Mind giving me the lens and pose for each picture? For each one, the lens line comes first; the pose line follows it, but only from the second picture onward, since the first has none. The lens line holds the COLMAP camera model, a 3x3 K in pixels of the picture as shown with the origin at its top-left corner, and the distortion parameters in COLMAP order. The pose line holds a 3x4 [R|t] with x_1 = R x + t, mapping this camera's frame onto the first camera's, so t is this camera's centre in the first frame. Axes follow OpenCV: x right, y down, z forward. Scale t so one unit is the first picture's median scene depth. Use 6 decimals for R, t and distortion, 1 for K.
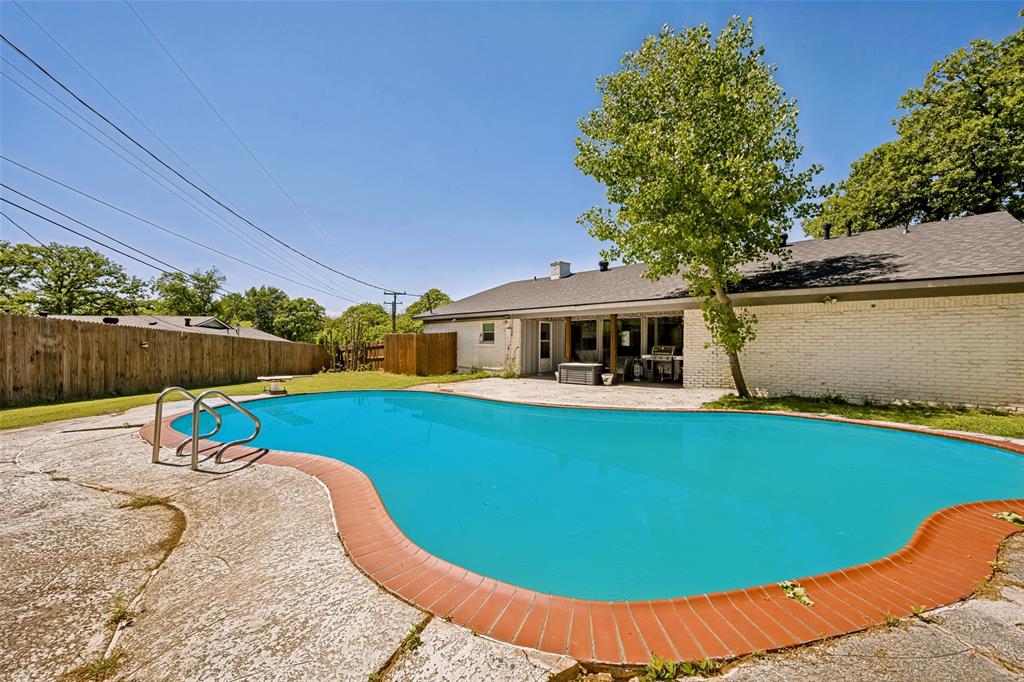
lens RADIAL K [[402.5, 0, 494.5], [0, 402.5, 341.1], [0, 0, 1]] dist [-0.000370, -0.000055]
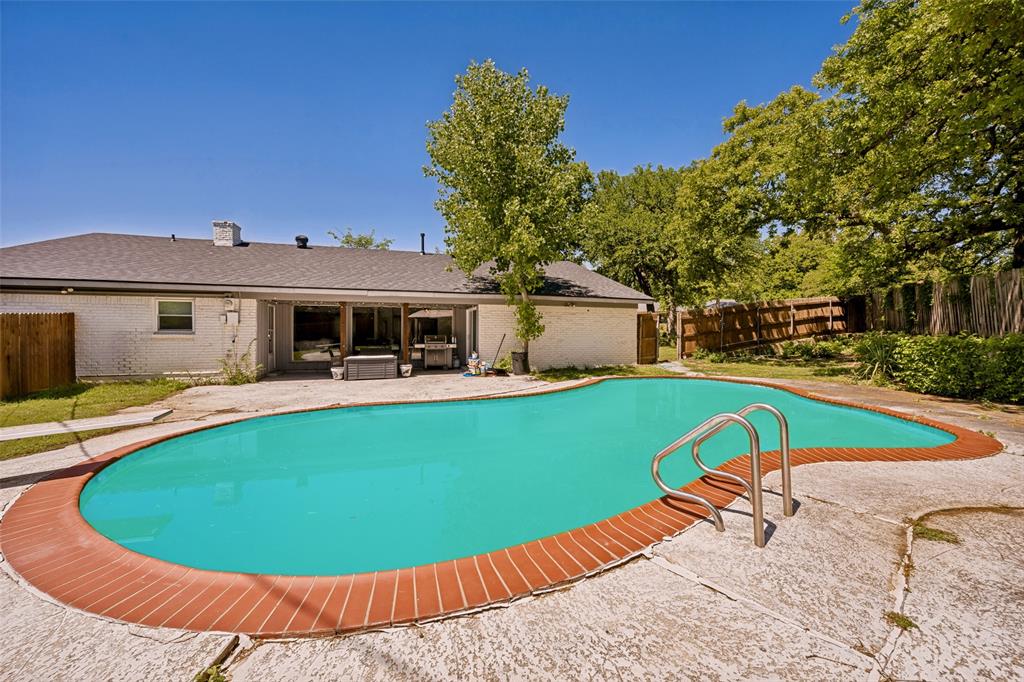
lens RADIAL K [[407.1, 0, 517.7], [0, 407.1, 334.6], [0, 0, 1]] dist [0.001541, 0.000298]
pose [[0.453006, -0.006267, 0.891485, -0.369959], [-0.003435, 0.999956, 0.008775, -0.000328], [-0.891501, -0.007037, 0.452965, 0.255597]]
